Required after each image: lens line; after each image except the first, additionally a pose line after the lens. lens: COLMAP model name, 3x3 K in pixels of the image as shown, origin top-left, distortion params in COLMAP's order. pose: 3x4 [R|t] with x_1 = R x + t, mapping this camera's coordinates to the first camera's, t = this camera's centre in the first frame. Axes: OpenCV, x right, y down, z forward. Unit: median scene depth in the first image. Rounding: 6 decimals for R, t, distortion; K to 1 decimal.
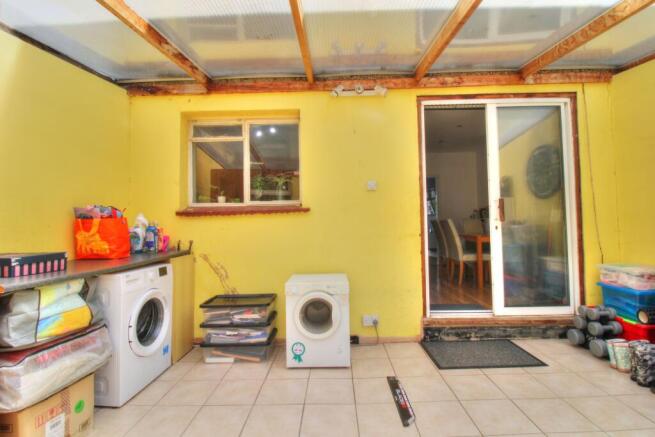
lens RADIAL K [[310.2, 0, 328.1], [0, 310.2, 214.6], [0, 0, 1]] dist [-0.004303, -0.001052]
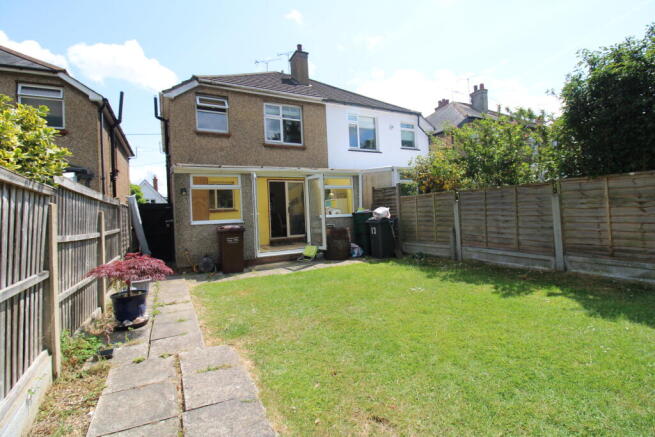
lens RADIAL K [[310.2, 0, 328.1], [0, 310.2, 214.6], [0, 0, 1]] dist [-0.004303, -0.001052]
pose [[0.874195, -0.016409, 0.485298, -0.863034], [0.007710, 0.999772, 0.019916, -0.029111], [-0.485514, -0.013669, 0.874122, -2.540637]]
